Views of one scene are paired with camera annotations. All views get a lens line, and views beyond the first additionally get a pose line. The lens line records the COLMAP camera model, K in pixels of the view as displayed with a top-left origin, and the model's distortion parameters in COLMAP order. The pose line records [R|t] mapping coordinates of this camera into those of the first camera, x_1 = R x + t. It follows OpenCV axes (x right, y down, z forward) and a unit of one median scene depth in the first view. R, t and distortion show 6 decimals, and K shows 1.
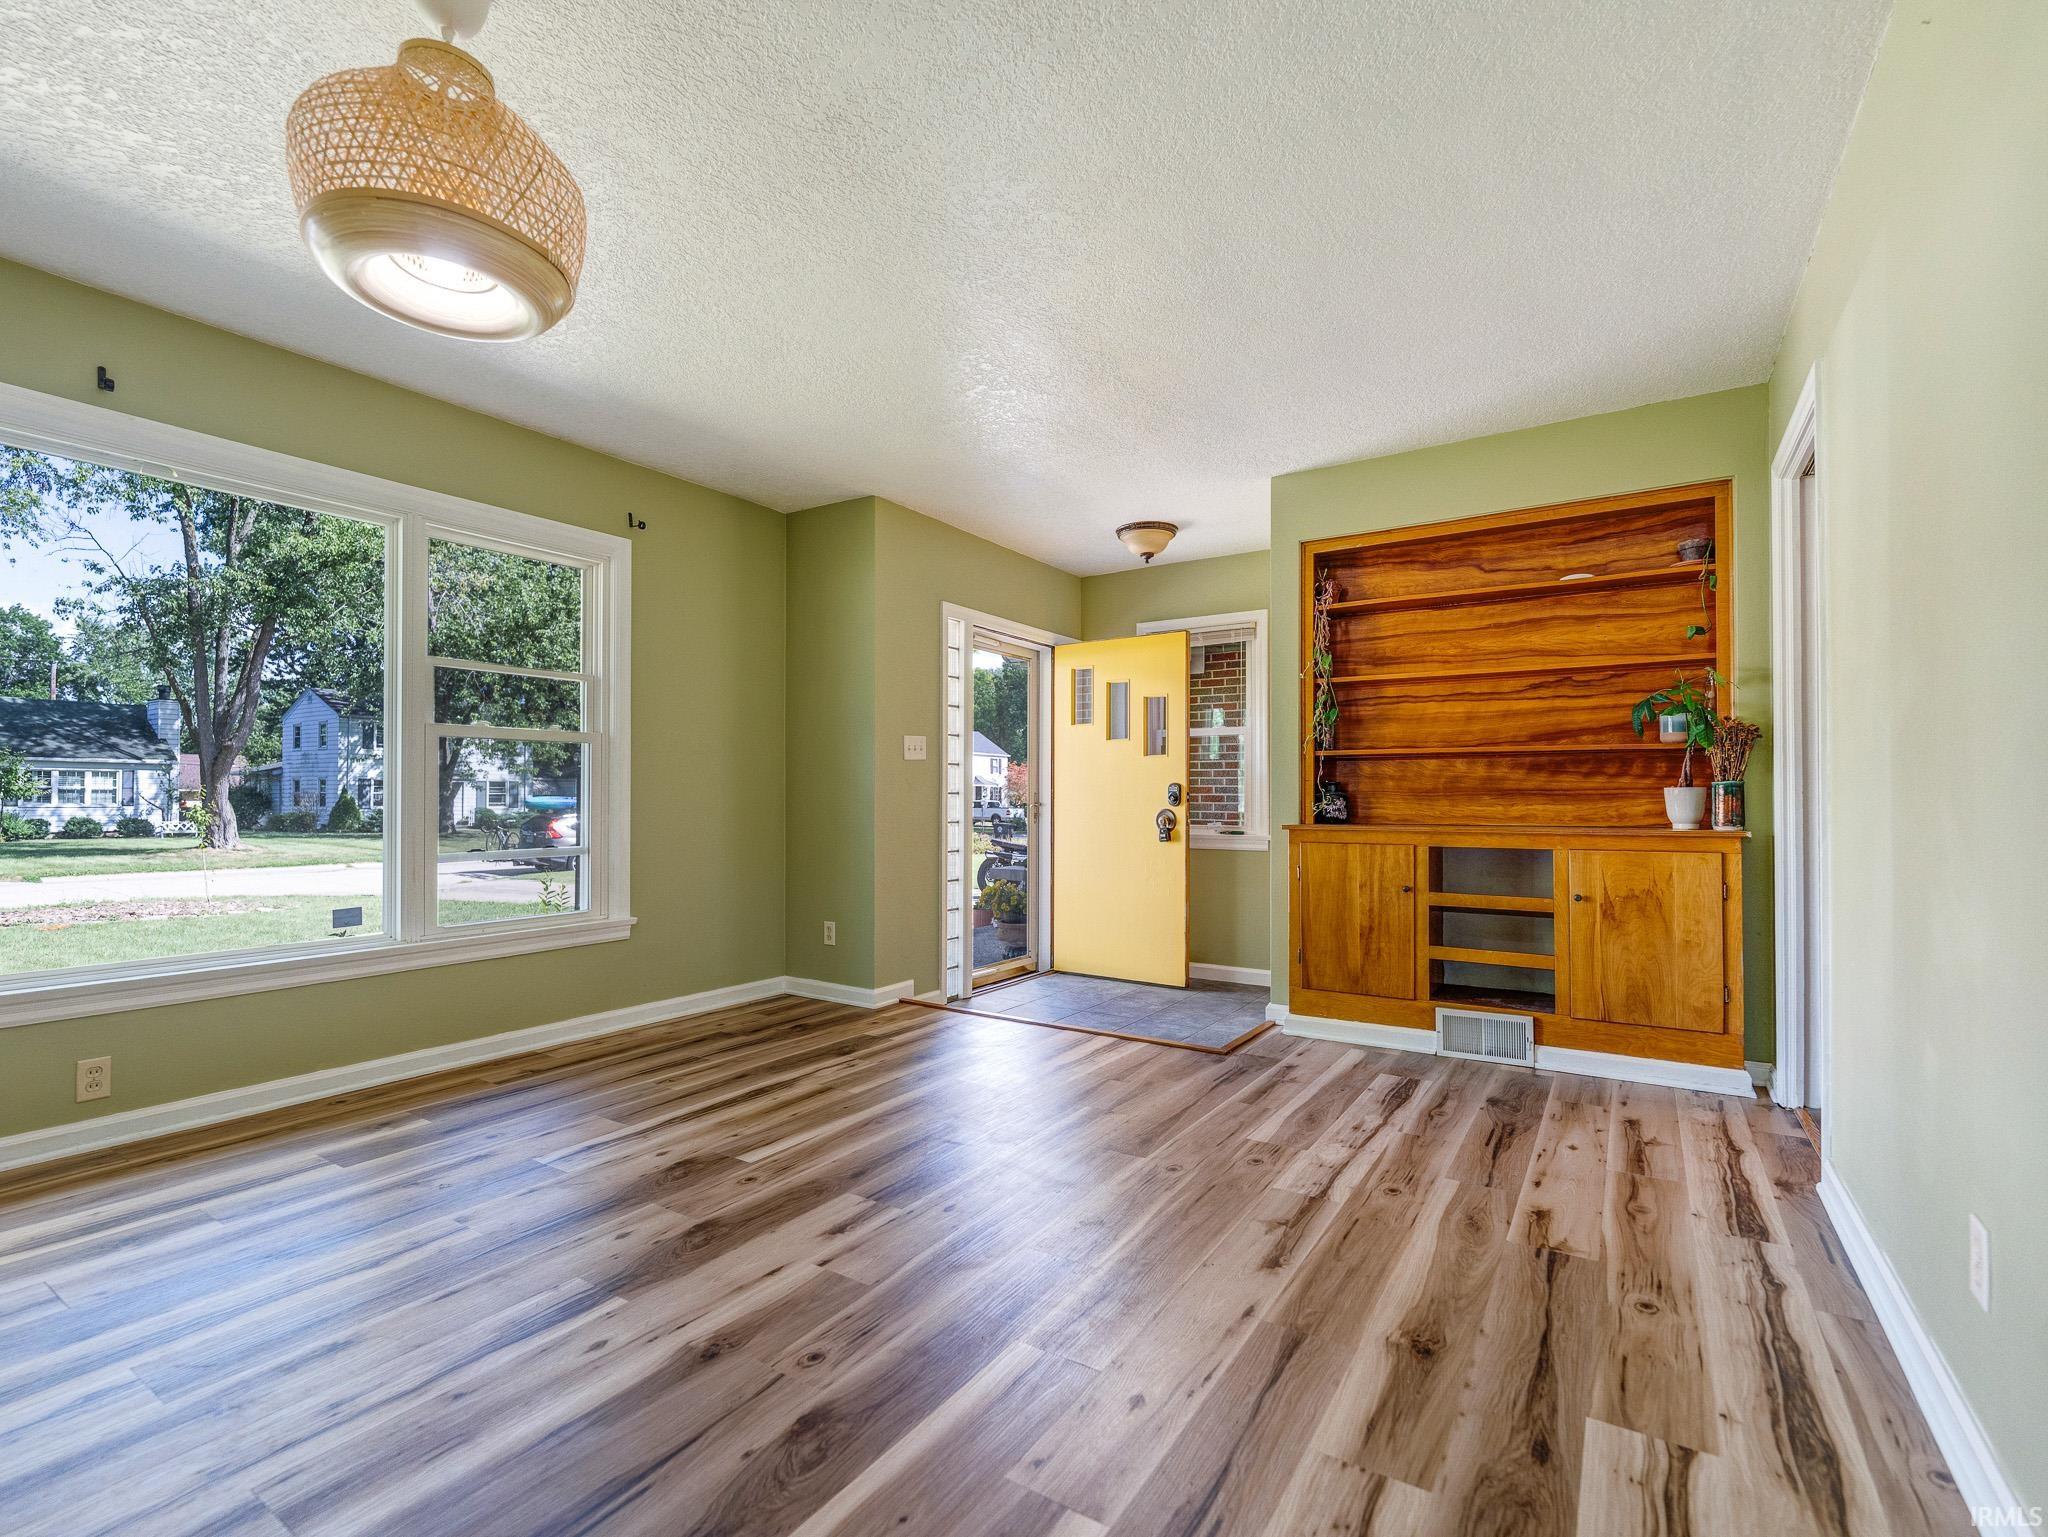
lens RADIAL K [[942.9, 0, 1016.9], [0, 942.9, 785.4], [0, 0, 1]] dist [0.002178, -0.002436]
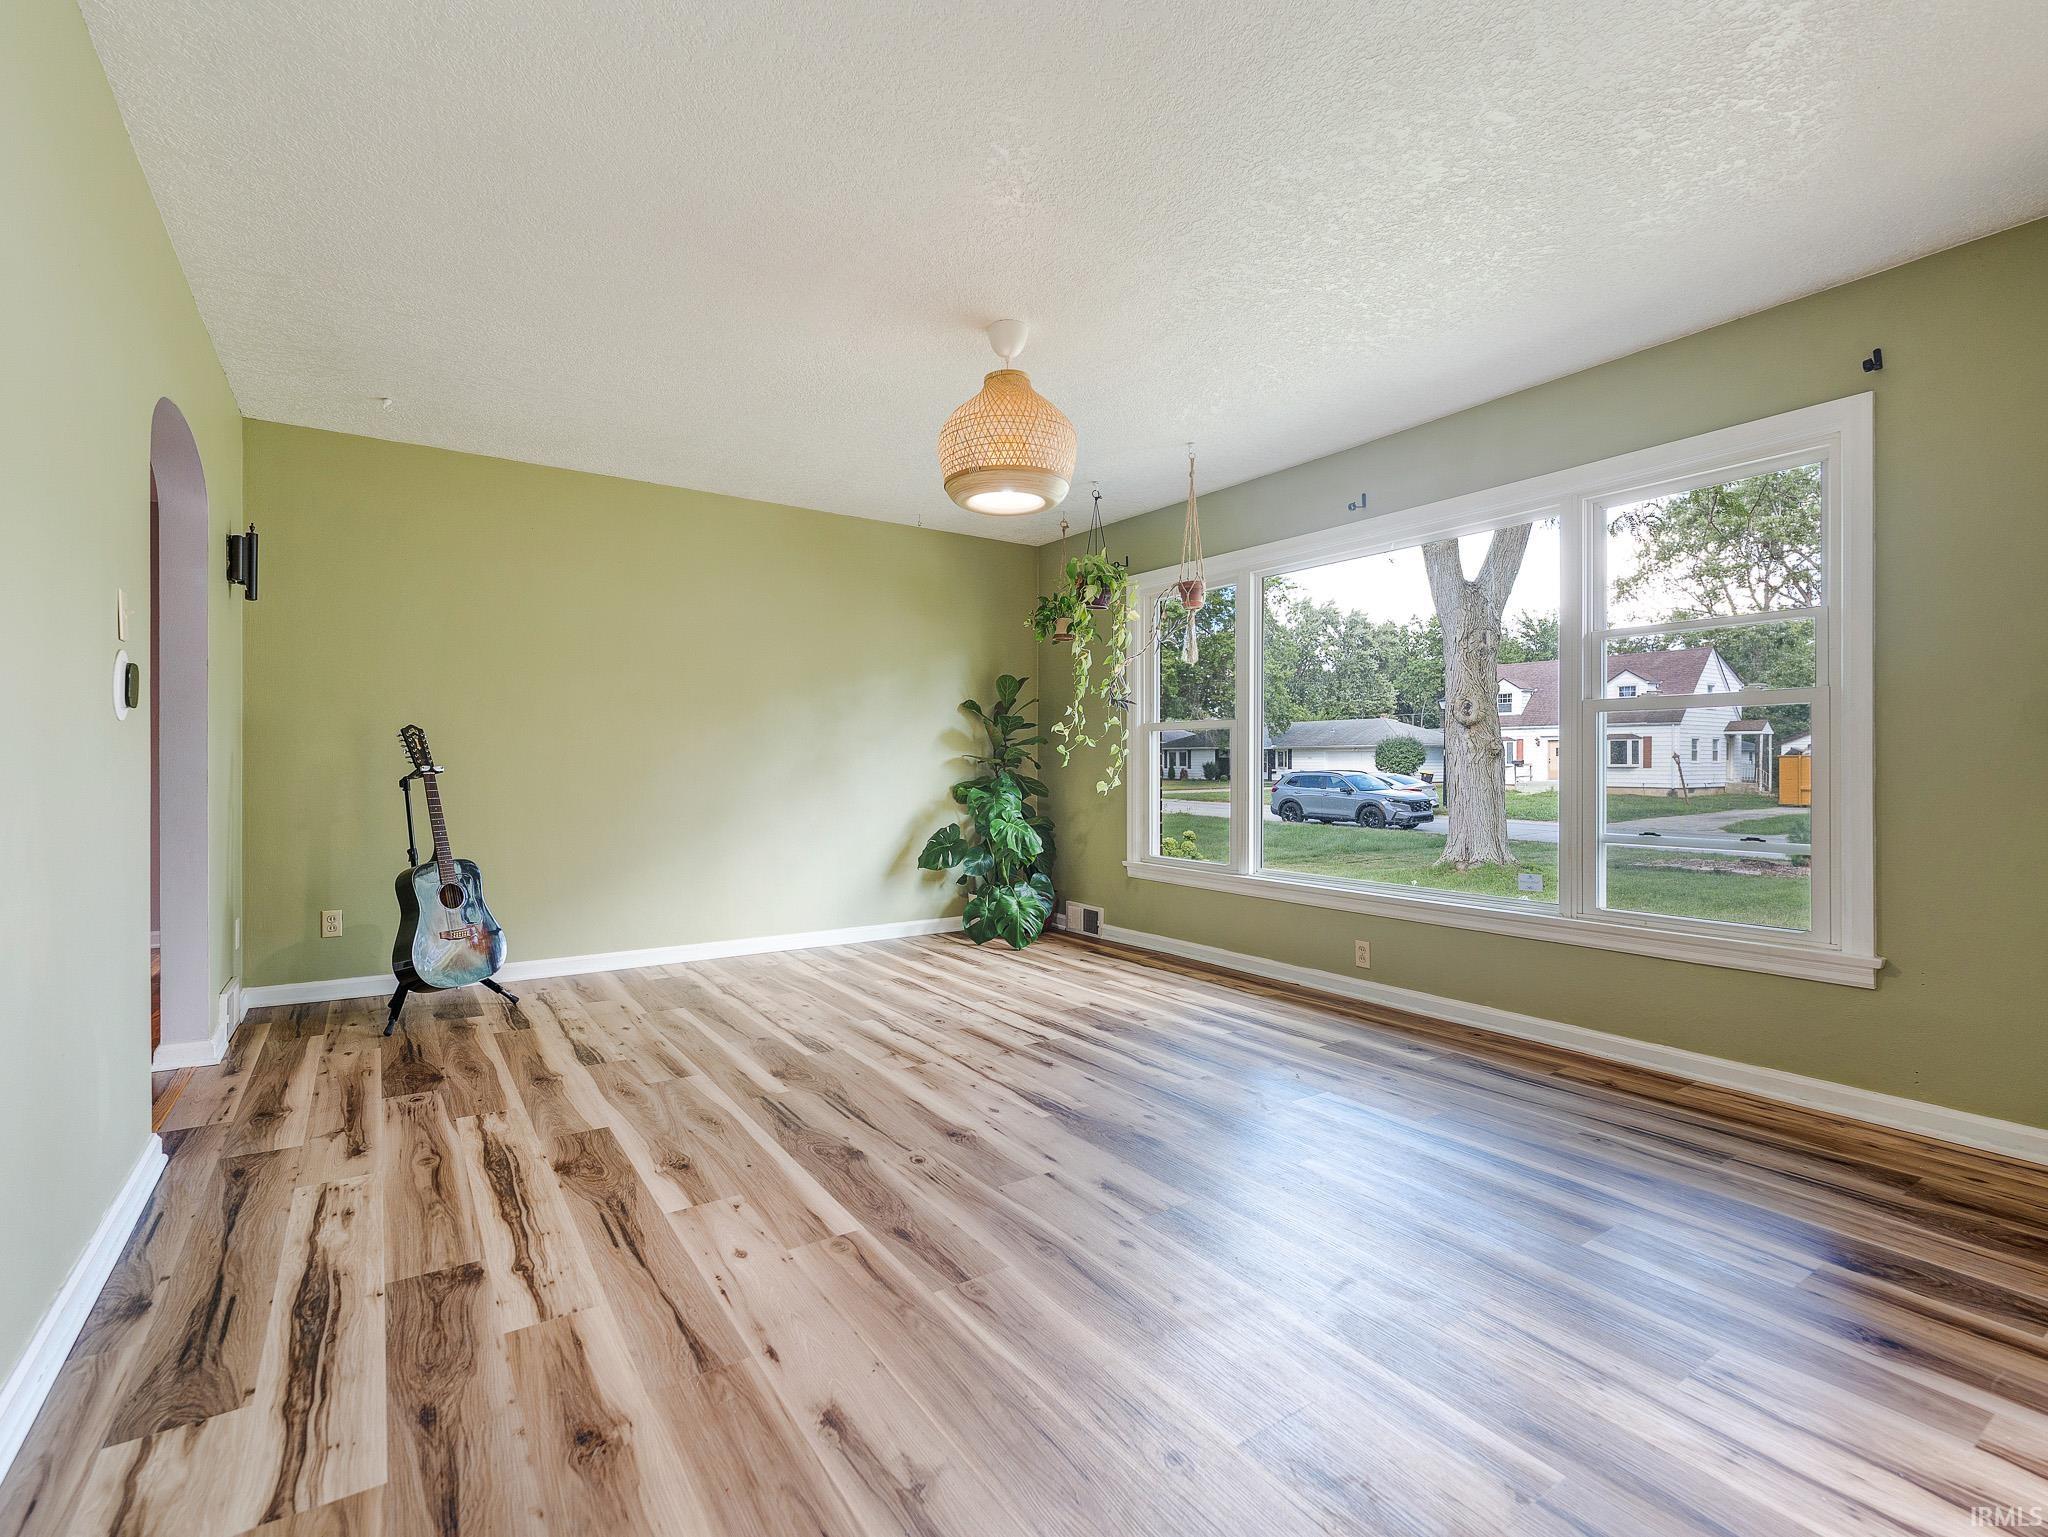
lens RADIAL K [[942.9, 0, 1017.0], [0, 942.9, 762.4], [0, 0, 1]] dist [0.002178, -0.002436]
pose [[-0.385645, -0.004186, -0.922638, 0.721888], [0.010783, 0.999901, -0.009044, 0.002018], [0.922584, -0.013436, -0.385562, 1.145027]]
